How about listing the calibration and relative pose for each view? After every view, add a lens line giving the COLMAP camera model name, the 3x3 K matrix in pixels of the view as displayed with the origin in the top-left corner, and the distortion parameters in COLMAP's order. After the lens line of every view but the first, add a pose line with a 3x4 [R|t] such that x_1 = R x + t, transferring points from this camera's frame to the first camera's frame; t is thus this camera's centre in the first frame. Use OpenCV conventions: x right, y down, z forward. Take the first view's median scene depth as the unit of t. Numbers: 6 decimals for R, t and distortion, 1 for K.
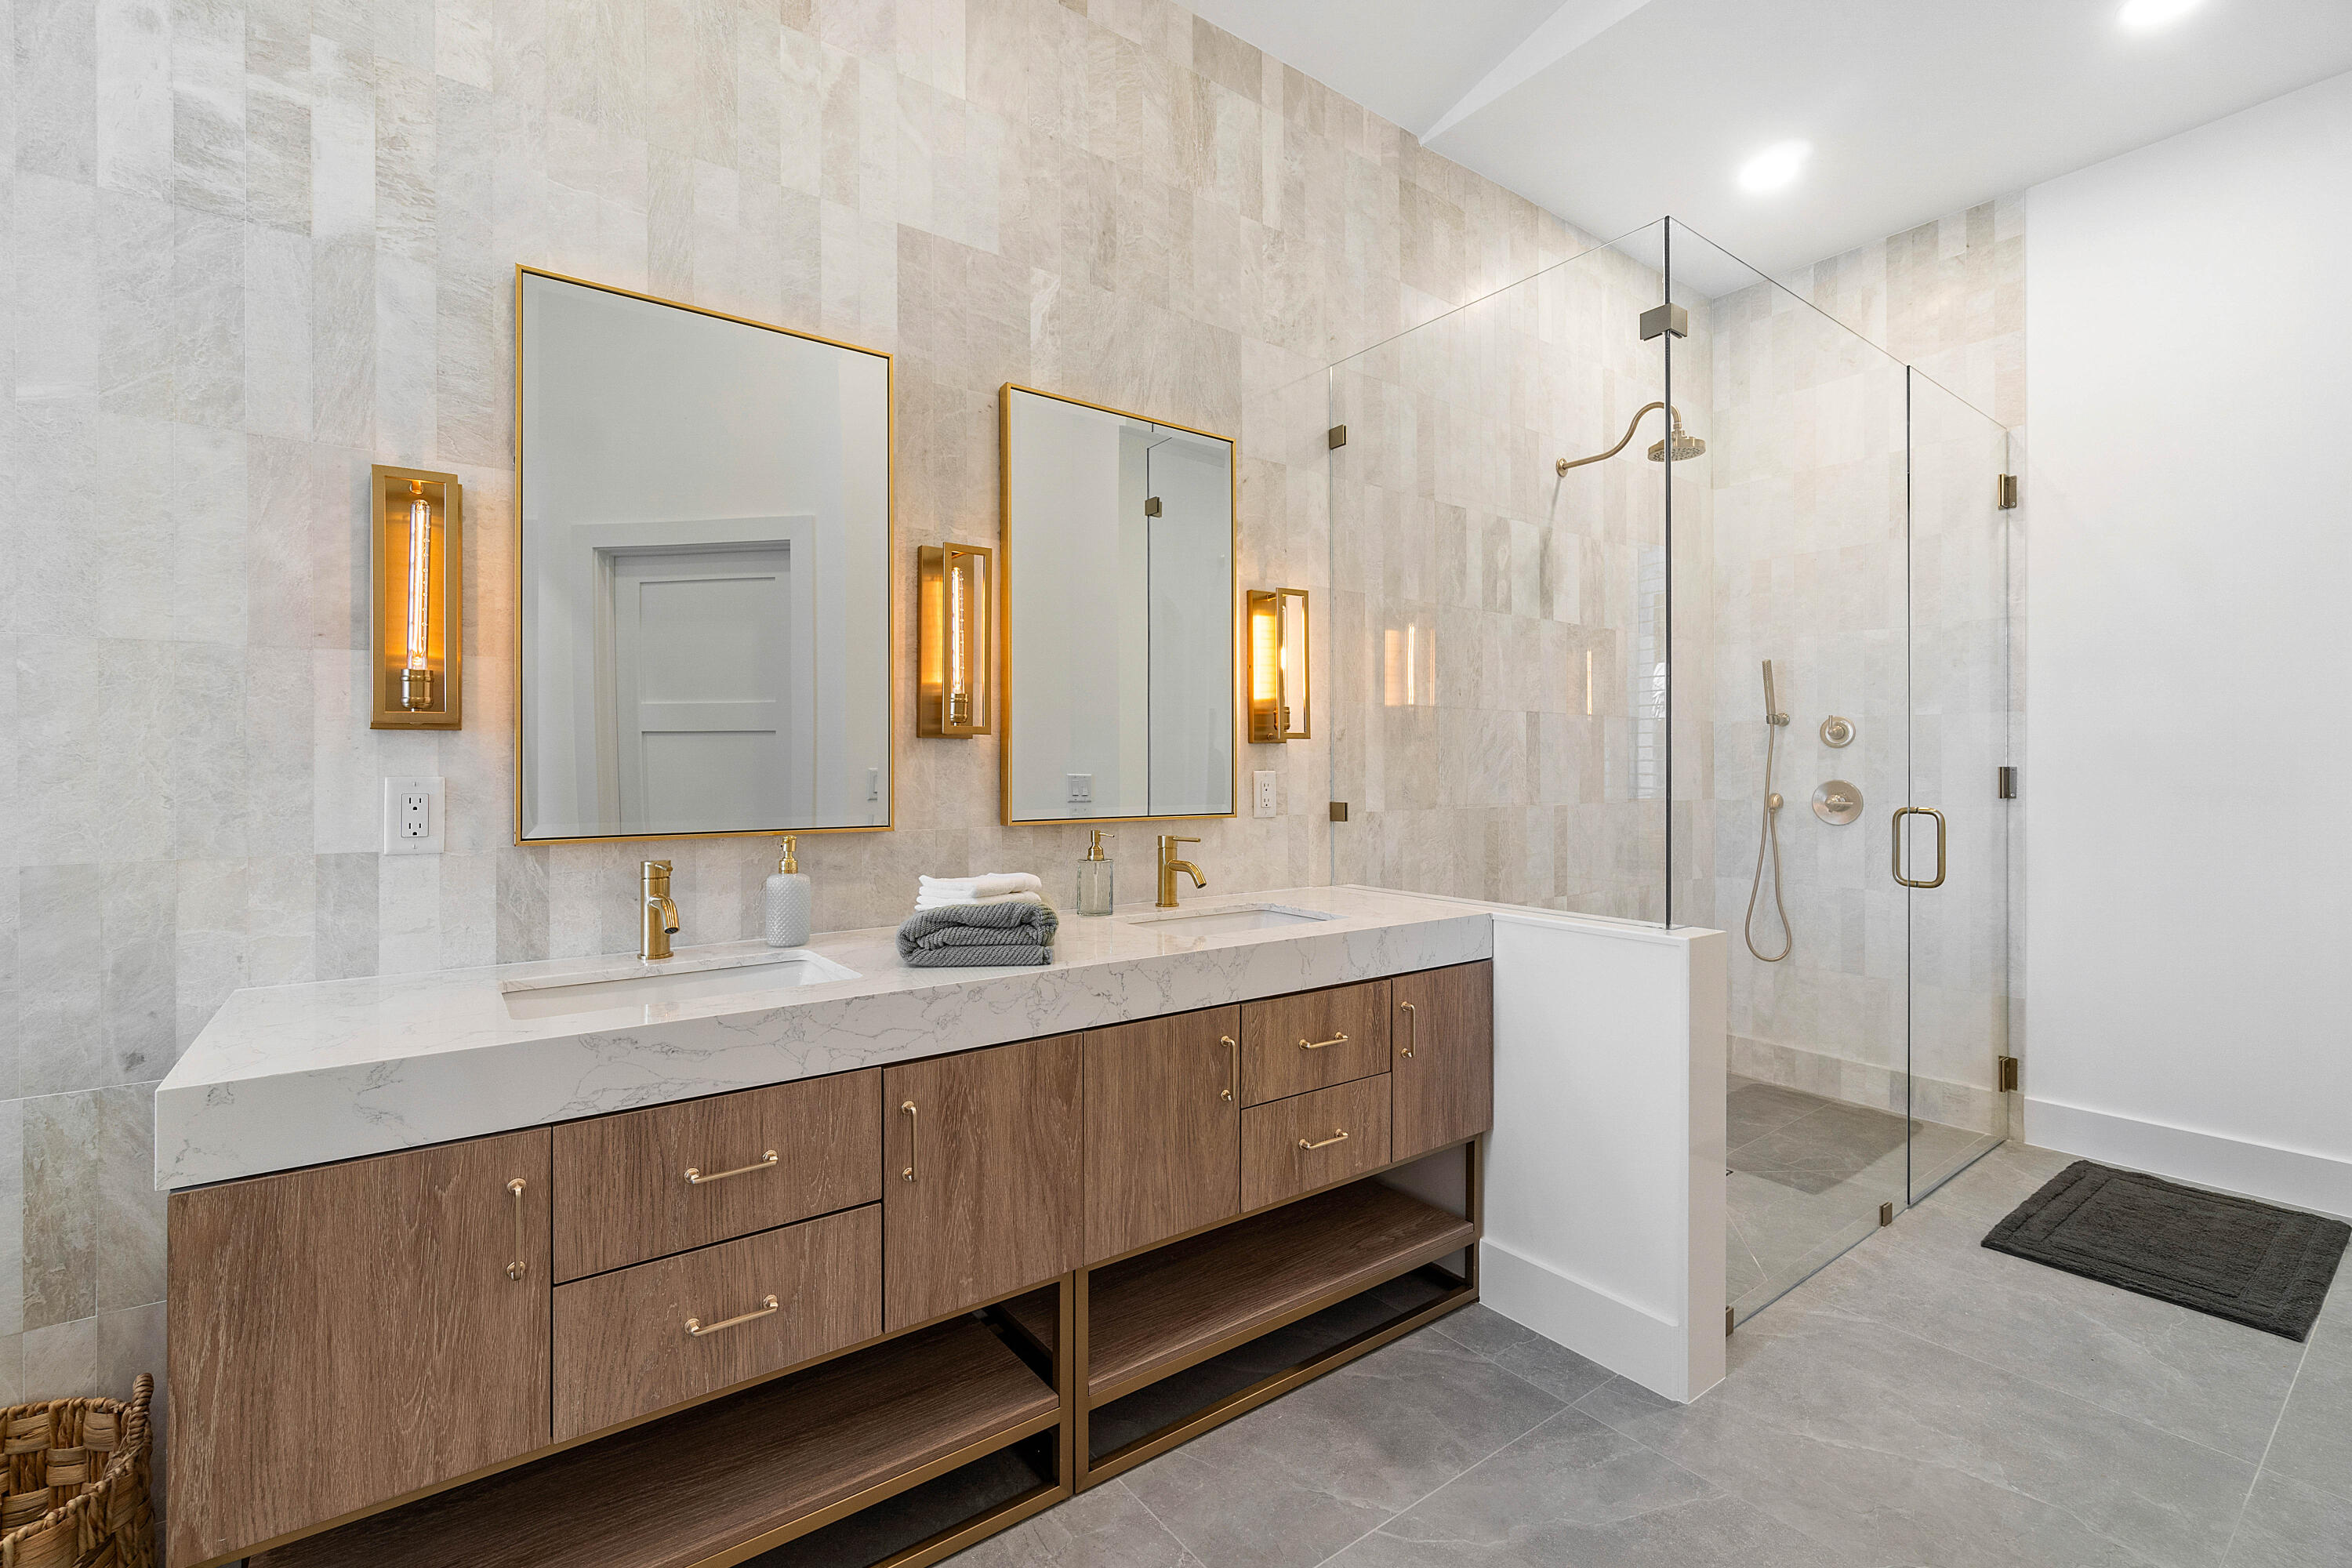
lens RADIAL K [[1040.8, 0, 1162.9], [0, 1040.8, 764.8], [0, 0, 1]] dist [-0.001523, 0.001914]
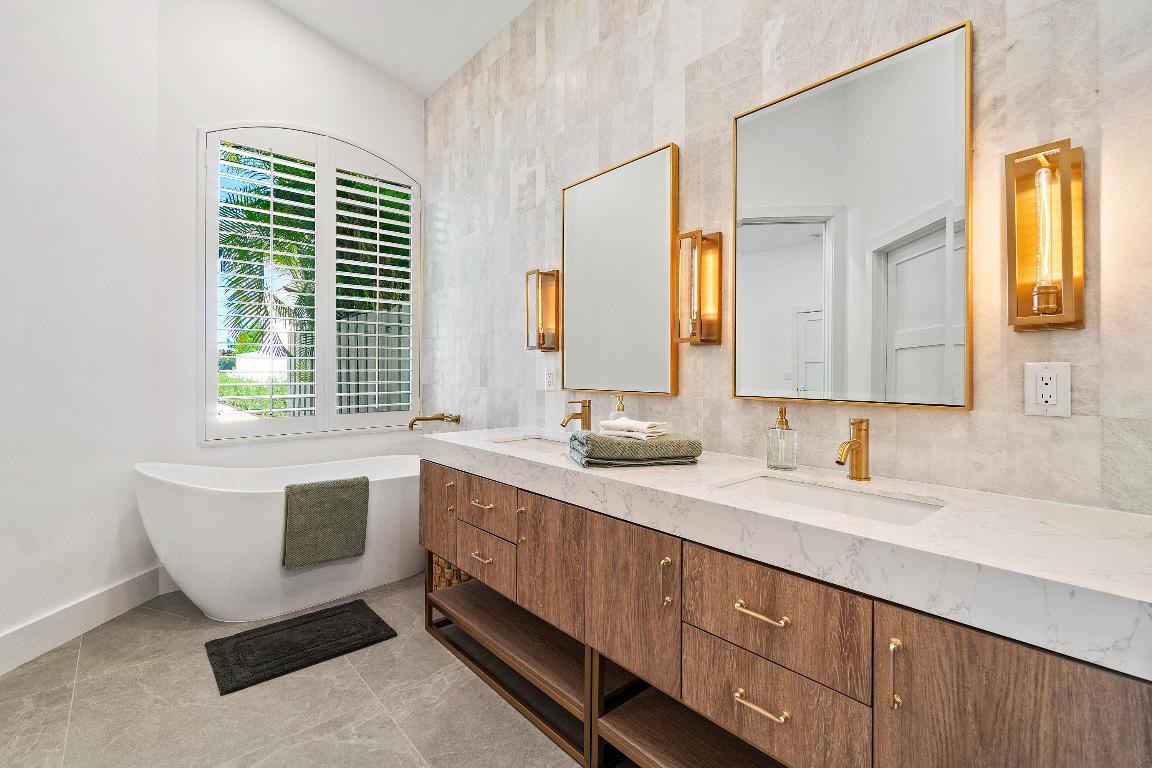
lens RADIAL K [[509.8, 0, 578.7], [0, 509.8, 369.9], [0, 0, 1]] dist [-0.001523, 0.001914]
pose [[0.088433, -0.000377, -0.996082, 0.413242], [-0.002048, 0.999998, -0.000560, 0.011177], [0.996080, 0.002090, 0.088432, 0.483569]]
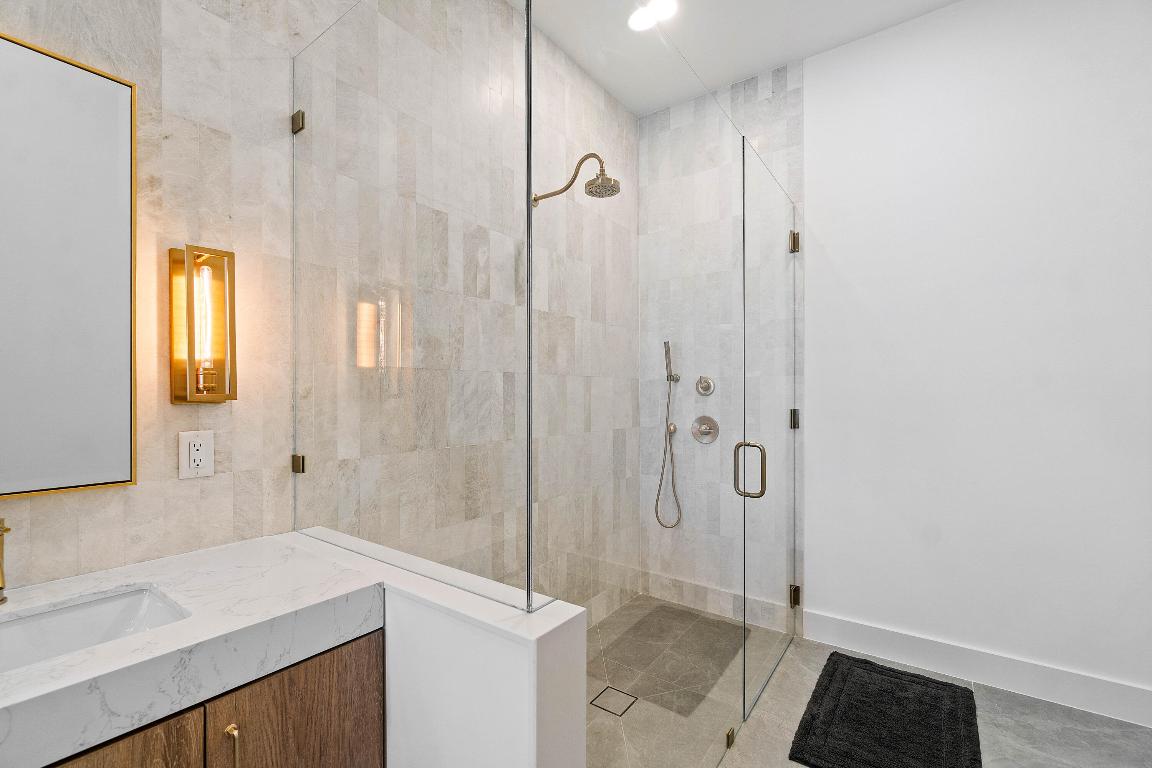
lens RADIAL K [[509.8, 0, 570.4], [0, 509.8, 392.9], [0, 0, 1]] dist [-0.001523, 0.001914]
pose [[0.955550, -0.001347, 0.294827, 0.252047], [0.001199, 0.999999, 0.000685, -0.026217], [-0.294828, -0.000301, 0.955550, 0.357910]]
